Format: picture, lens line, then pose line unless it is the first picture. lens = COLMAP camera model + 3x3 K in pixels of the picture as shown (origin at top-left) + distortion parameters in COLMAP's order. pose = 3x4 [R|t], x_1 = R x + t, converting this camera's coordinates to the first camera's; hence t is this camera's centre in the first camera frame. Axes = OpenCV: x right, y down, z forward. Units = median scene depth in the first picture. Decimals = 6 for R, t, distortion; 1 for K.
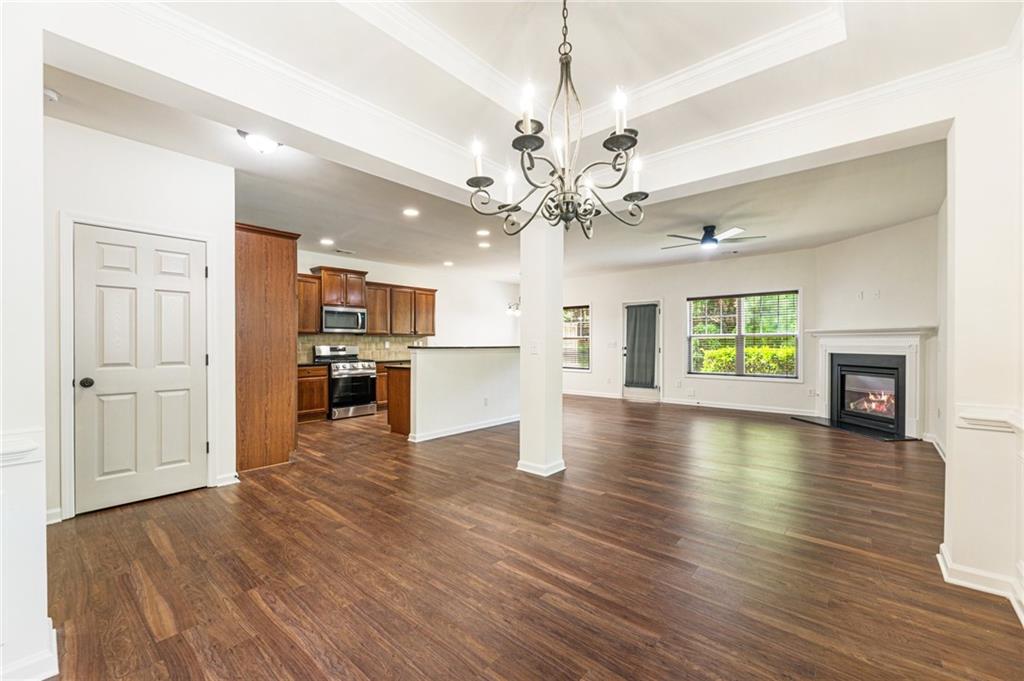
lens RADIAL K [[414.2, 0, 503.5], [0, 414.2, 344.0], [0, 0, 1]] dist [-0.001293, 0.000484]
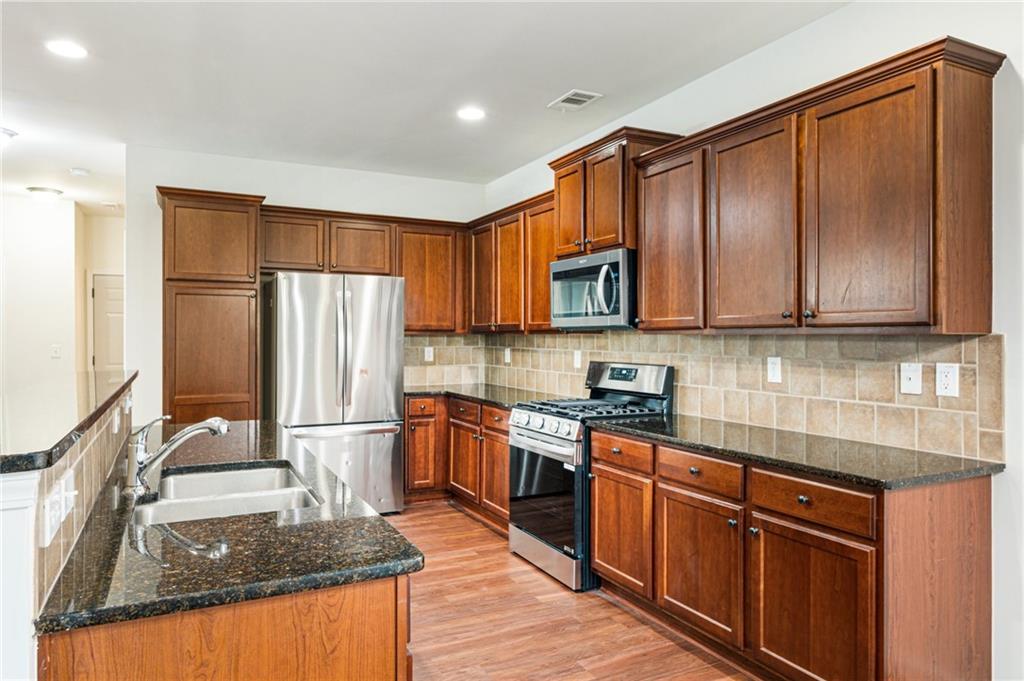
lens RADIAL K [[659.2, 0, 508.1], [0, 659.2, 336.7], [0, 0, 1]] dist [-0.001447, 0.000840]
pose [[-0.358508, 0.003989, -0.933518, 0.158924], [-0.004225, 0.999974, 0.005895, -0.021593], [0.933517, 0.006057, -0.358482, 1.108776]]
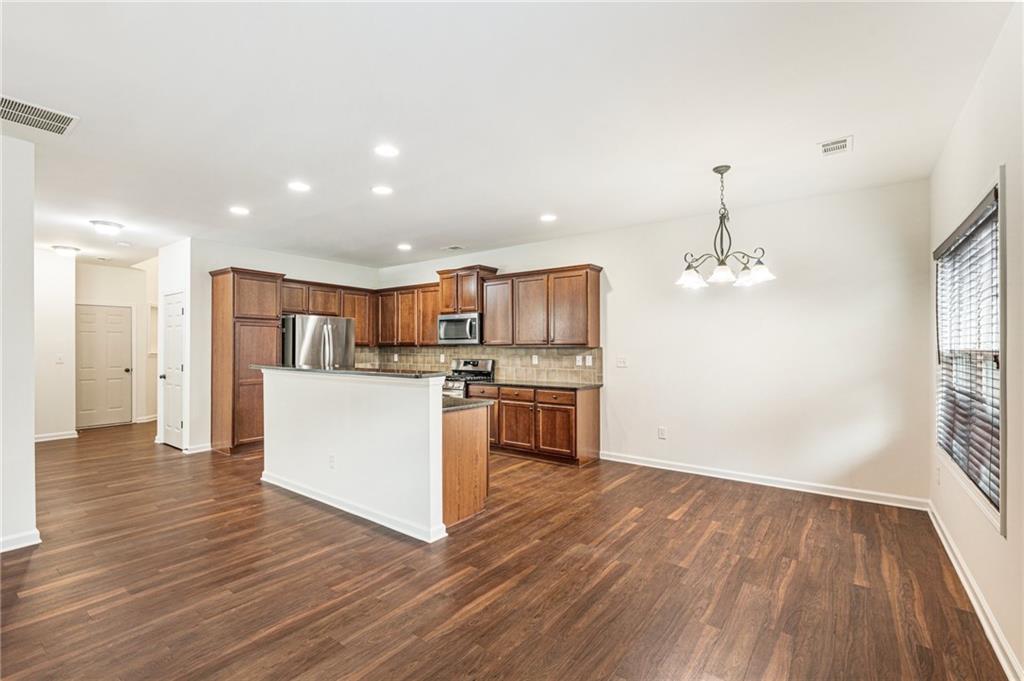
lens RADIAL K [[454.1, 0, 508.4], [0, 454.1, 344.7], [0, 0, 1]] dist [0.004028, 0.000022]
pose [[0.096669, -0.002885, -0.995312, 0.523376], [-0.004316, 0.999985, -0.003318, -0.022623], [0.995307, 0.004616, 0.096655, 0.985773]]
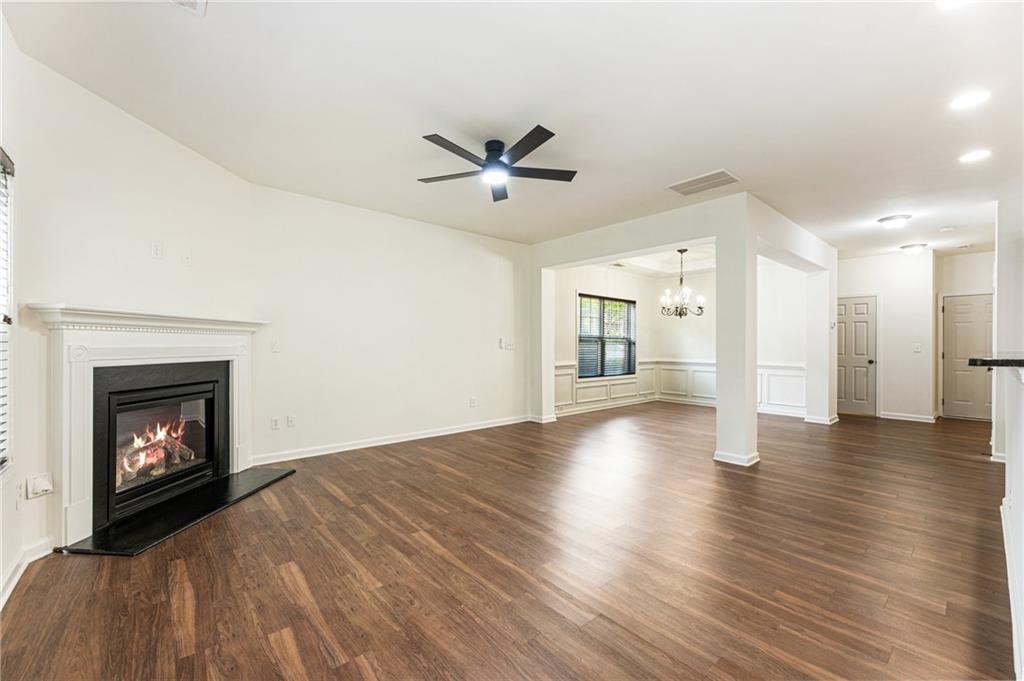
lens RADIAL K [[414.2, 0, 508.7], [0, 414.2, 342.6], [0, 0, 1]] dist [-0.001293, 0.000484]
pose [[-0.993071, -0.003529, 0.117466, 0.307530], [-0.003368, 0.999993, 0.001573, -0.003278], [-0.117471, 0.001167, -0.993076, 1.186672]]
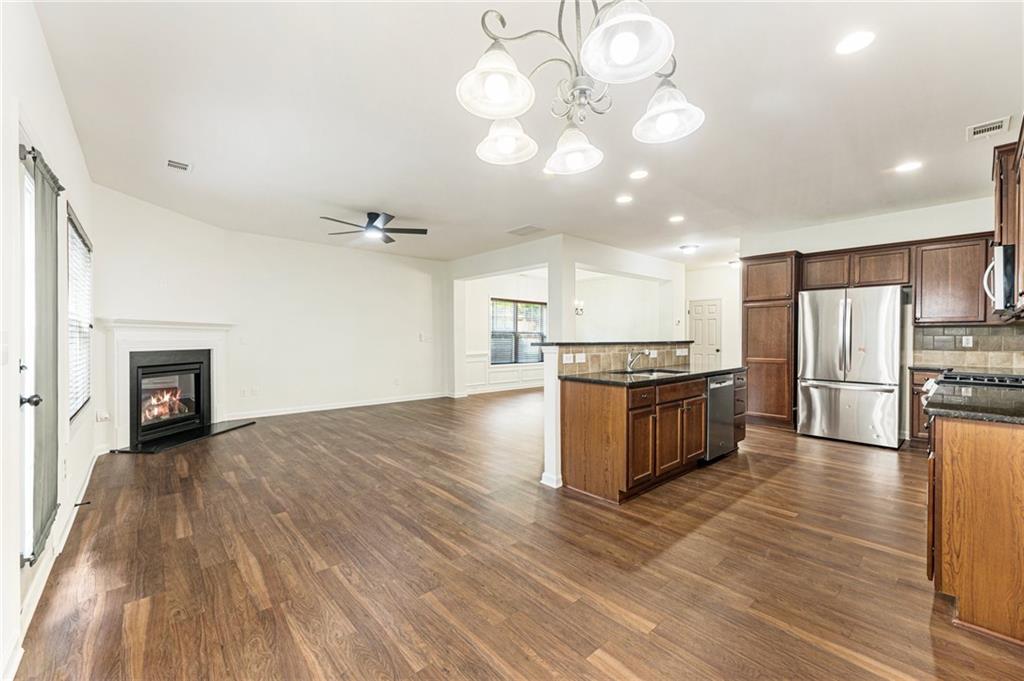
lens RADIAL K [[414.2, 0, 510.2], [0, 414.2, 339.2], [0, 0, 1]] dist [-0.001293, 0.000484]
pose [[-0.994329, -0.000030, 0.106351, 0.065375], [0.000675, 0.999978, 0.006596, -0.003041], [-0.106349, 0.006630, -0.994307, 1.435116]]
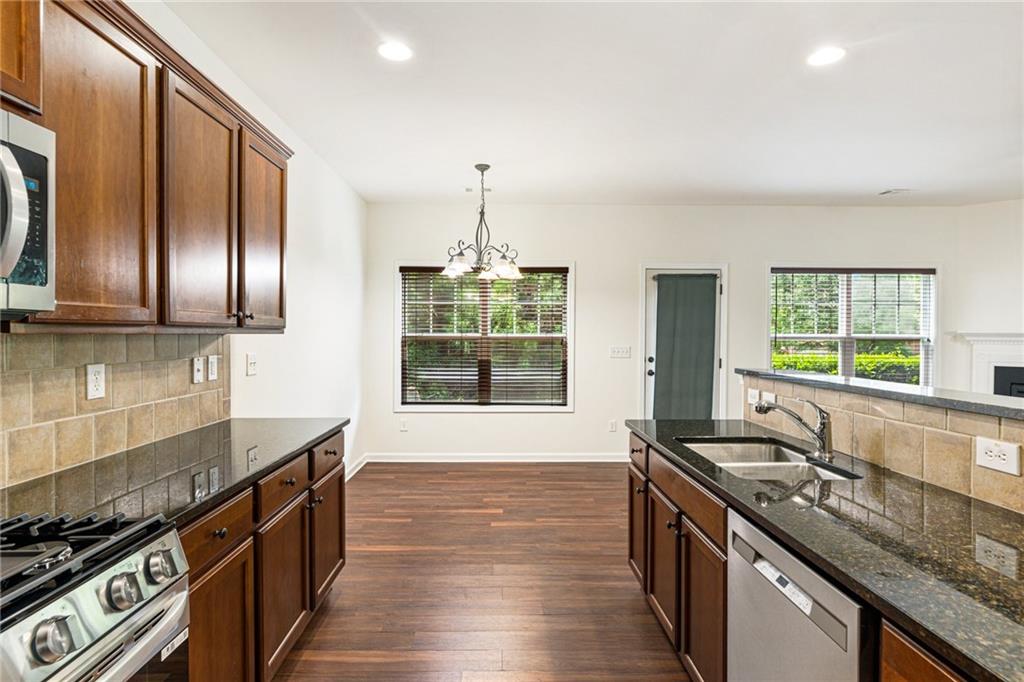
lens RADIAL K [[547.7, 0, 506.7], [0, 547.7, 340.3], [0, 0, 1]] dist [-0.001136, -0.000194]
pose [[0.729412, -0.002799, 0.684068, -0.350535], [0.001014, 0.999995, 0.003011, -0.018489], [-0.684073, -0.001502, 0.729412, 0.782560]]
